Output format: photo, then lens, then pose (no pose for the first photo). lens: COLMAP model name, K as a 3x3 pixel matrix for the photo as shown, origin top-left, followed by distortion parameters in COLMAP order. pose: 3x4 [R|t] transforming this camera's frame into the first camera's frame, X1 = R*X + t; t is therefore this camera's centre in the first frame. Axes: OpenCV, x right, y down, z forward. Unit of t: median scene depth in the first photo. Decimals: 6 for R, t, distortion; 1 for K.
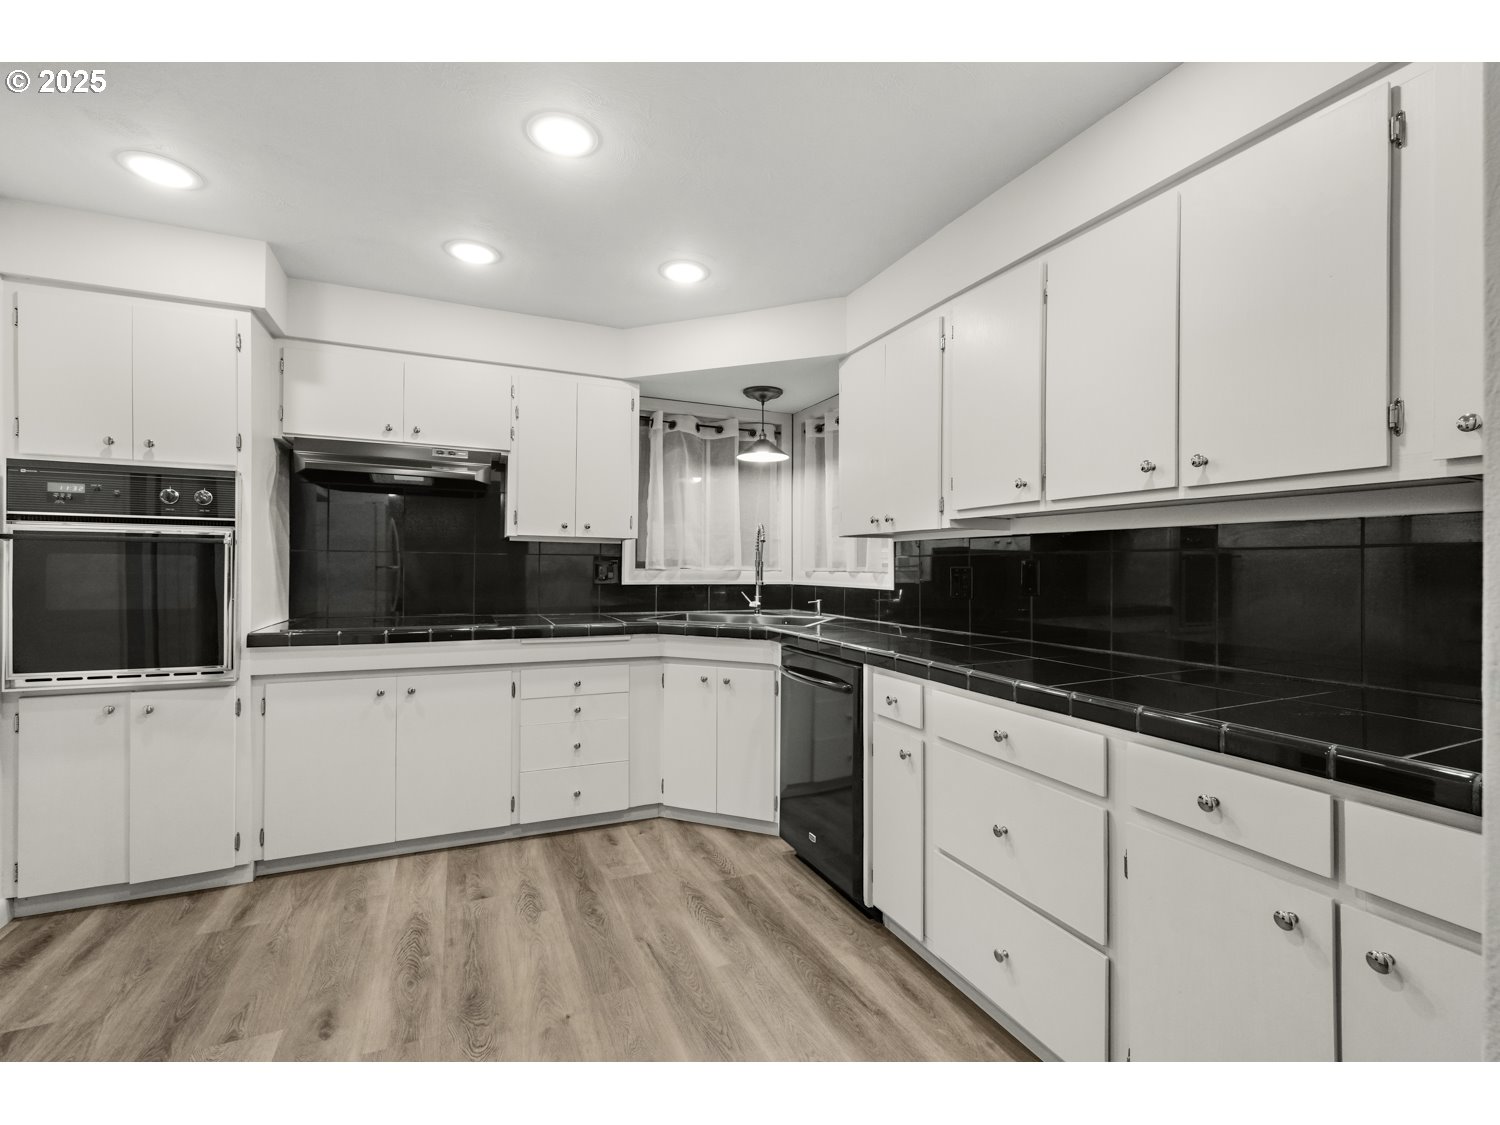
lens RADIAL K [[665.6, 0, 752.8], [0, 665.6, 568.2], [0, 0, 1]] dist [0.003165, -0.001119]
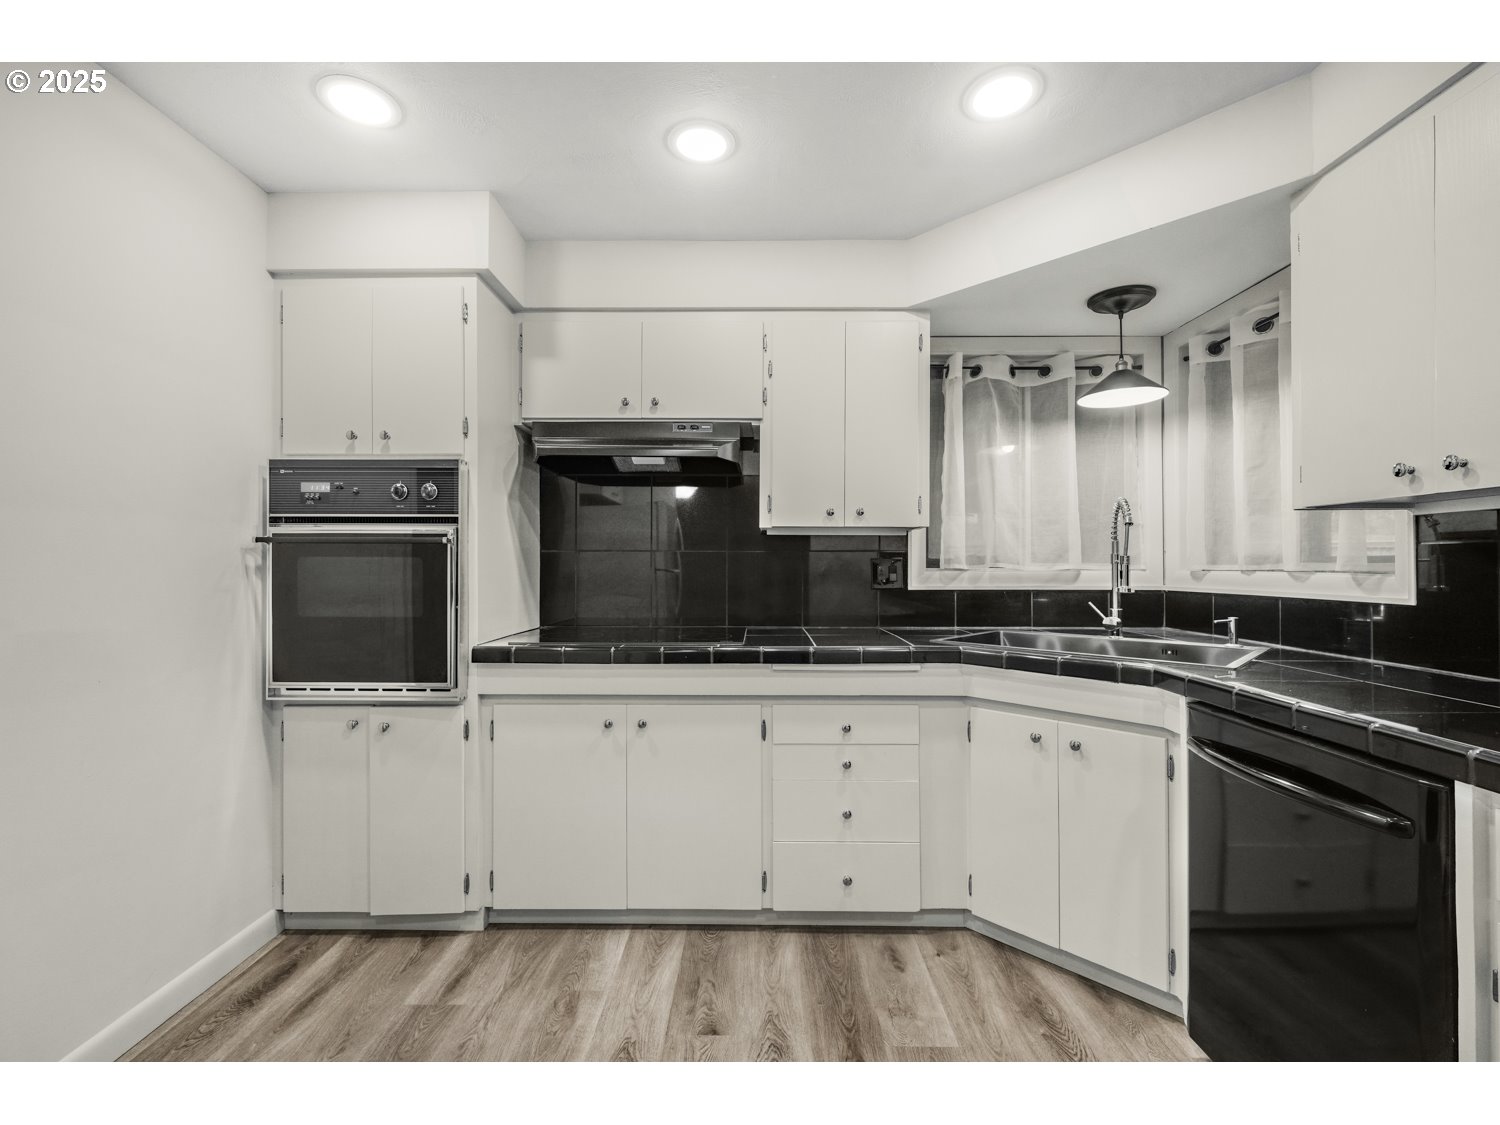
lens RADIAL K [[665.6, 0, 752.3], [0, 665.6, 563.7], [0, 0, 1]] dist [0.003165, -0.001119]
pose [[0.910340, -0.009460, -0.413752, -0.061434], [0.006962, 0.999947, -0.007545, -0.000267], [0.413802, 0.003989, 0.910358, 0.328788]]
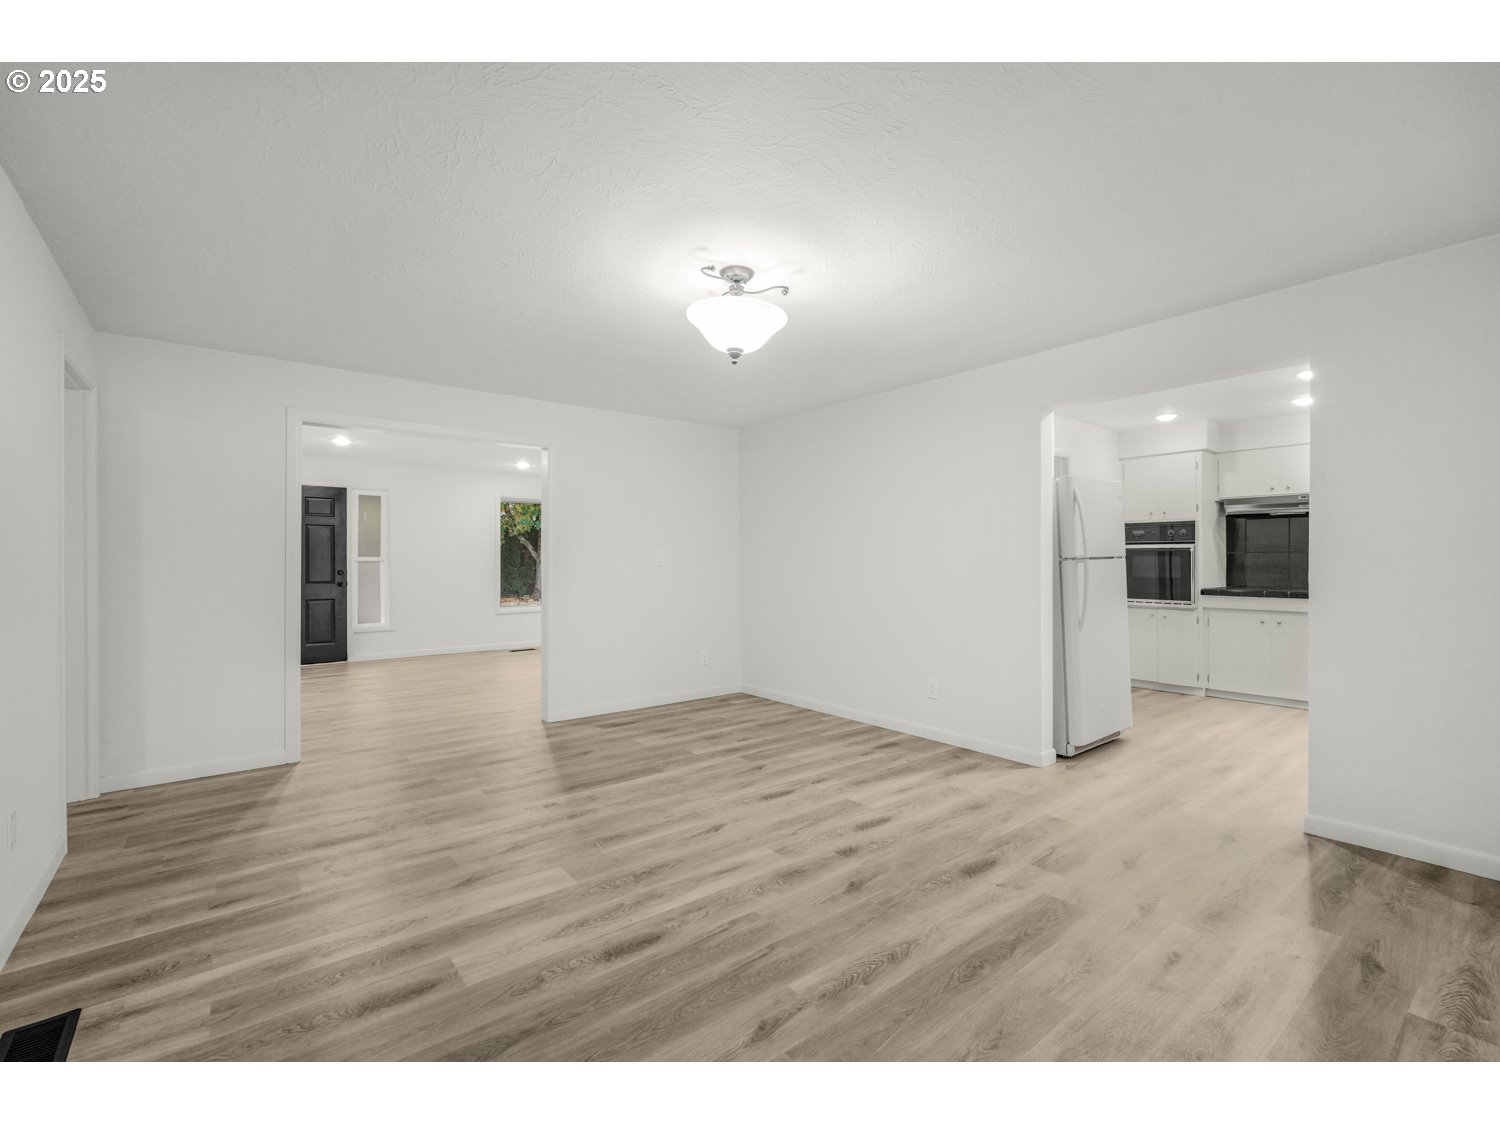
lens RADIAL K [[665.6, 0, 753.7], [0, 665.6, 558.5], [0, 0, 1]] dist [0.003165, -0.001119]
pose [[0.239516, -0.009630, -0.970845, 1.049413], [0.003094, 0.999953, -0.009155, 0.006909], [0.970888, -0.000811, 0.239534, -1.001731]]
